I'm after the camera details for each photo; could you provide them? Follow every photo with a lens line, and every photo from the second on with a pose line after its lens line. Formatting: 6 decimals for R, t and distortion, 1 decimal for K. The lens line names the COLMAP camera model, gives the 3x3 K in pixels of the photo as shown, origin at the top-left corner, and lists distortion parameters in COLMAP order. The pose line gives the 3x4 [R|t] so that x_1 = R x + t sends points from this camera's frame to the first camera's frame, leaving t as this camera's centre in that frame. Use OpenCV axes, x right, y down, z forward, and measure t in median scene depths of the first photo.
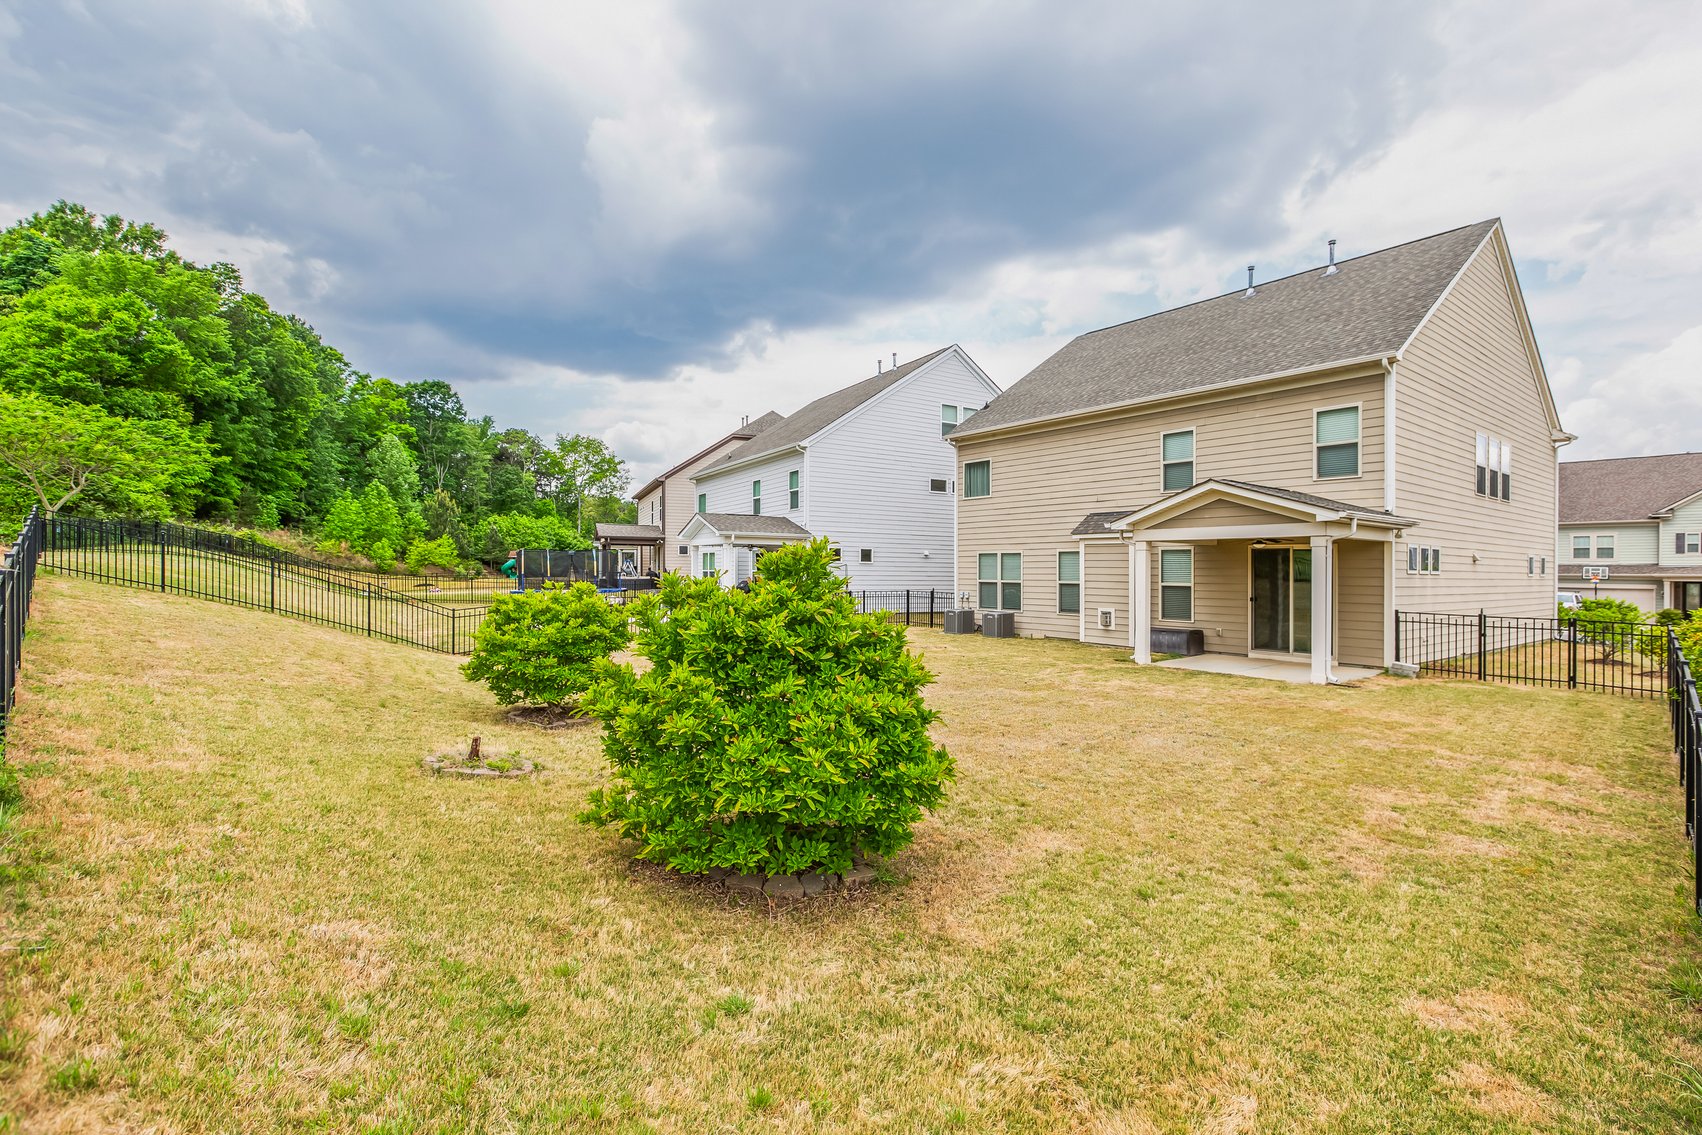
lens RADIAL K [[770.7, 0, 851.0], [0, 770.7, 567.5], [0, 0, 1]] dist [-0.004610, 0.000043]
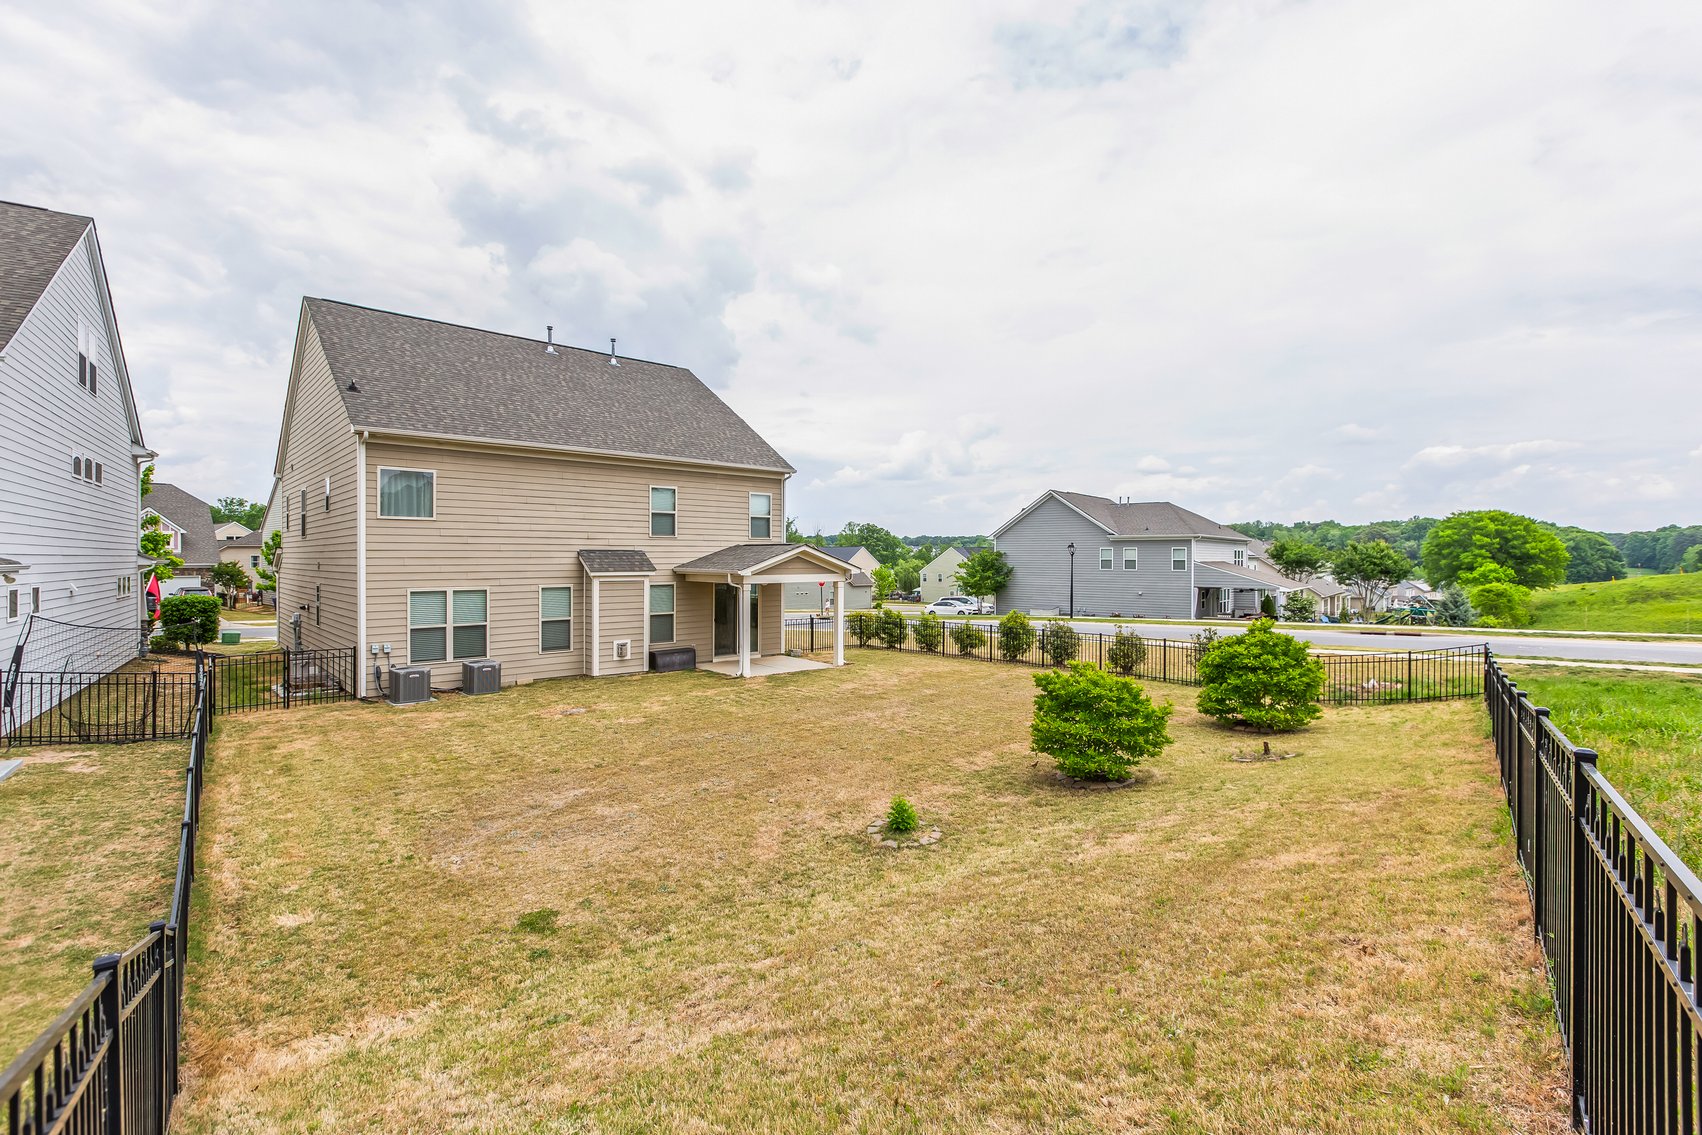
lens RADIAL K [[755.0, 0, 860.4], [0, 755.0, 566.3], [0, 0, 1]] dist [0.000908, 0.000037]
pose [[-0.095830, -0.011970, 0.995326, -0.757107], [-0.002217, 0.999928, 0.011812, -0.064456], [-0.995395, -0.001074, -0.095849, 0.767582]]
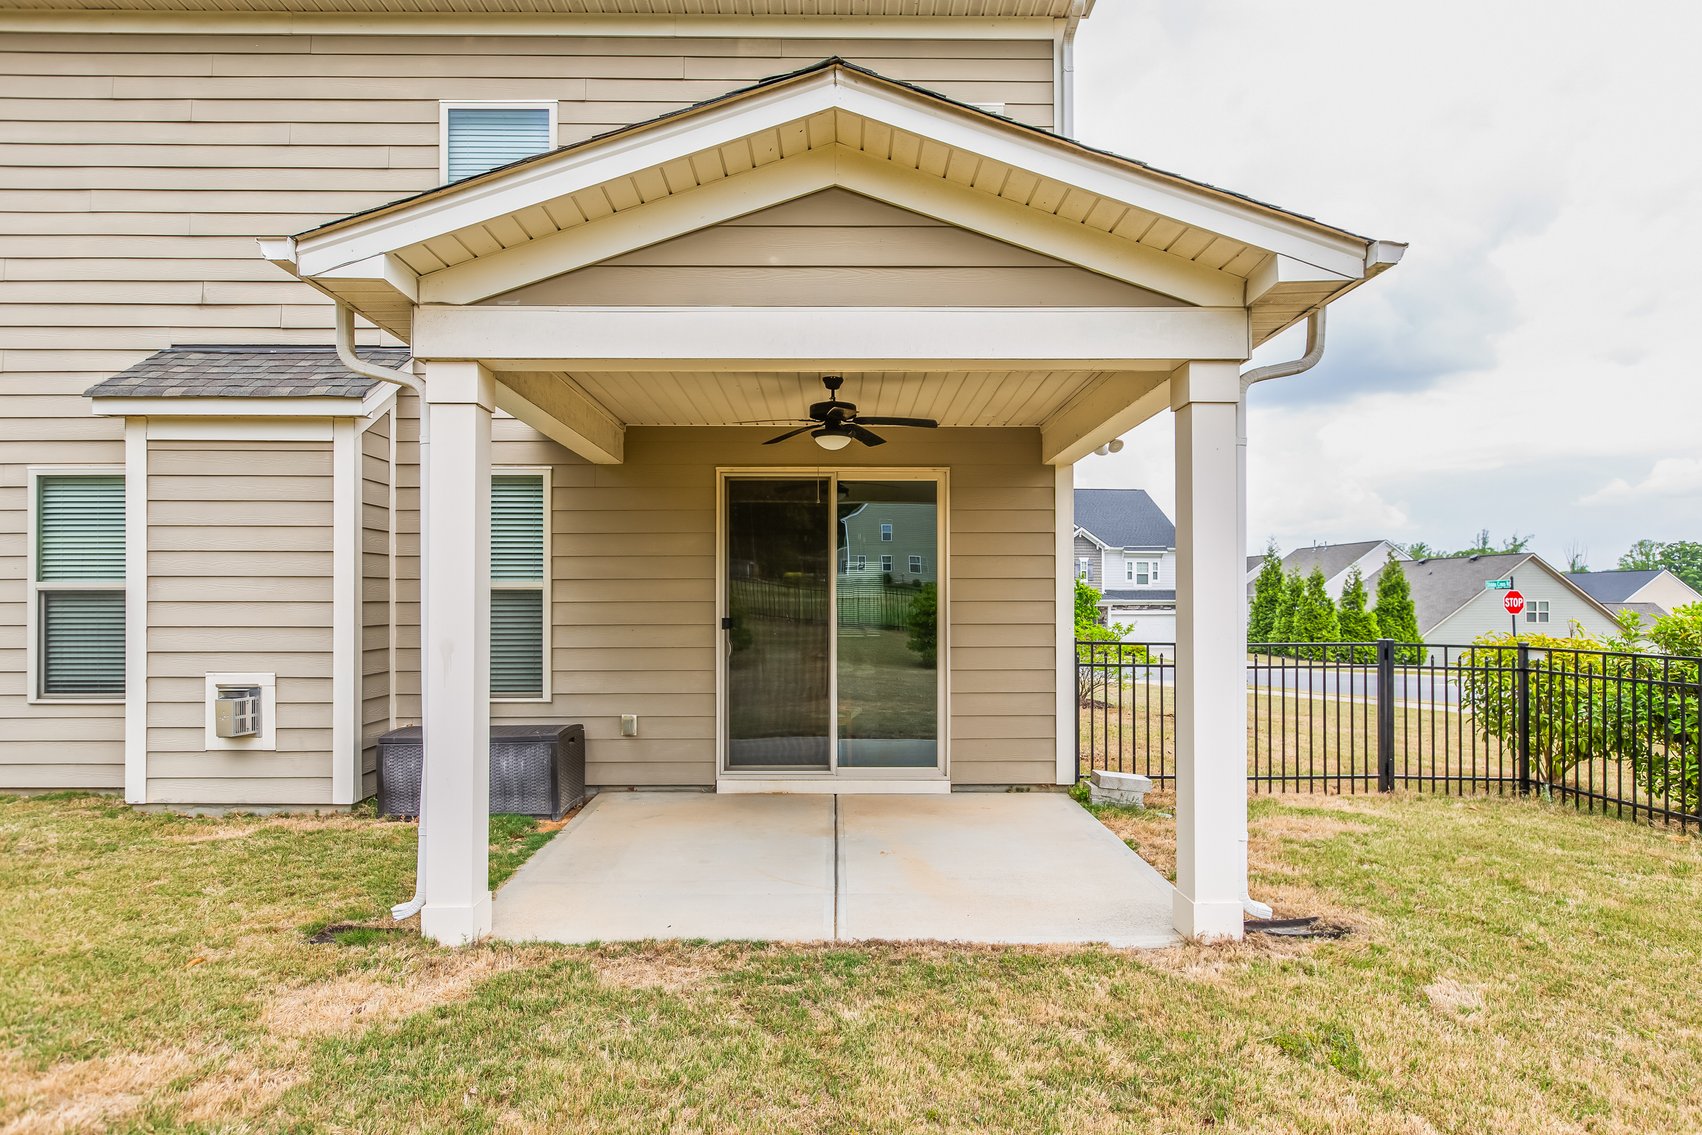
lens RADIAL K [[898.0, 0, 826.6], [0, 898.0, 585.7], [0, 0, 1]] dist [0.009983, -0.000547]
pose [[0.600994, -0.002126, 0.799251, 0.198509], [0.000658, 0.999997, 0.002165, 0.020509], [-0.799253, -0.000776, 0.600994, 0.635106]]
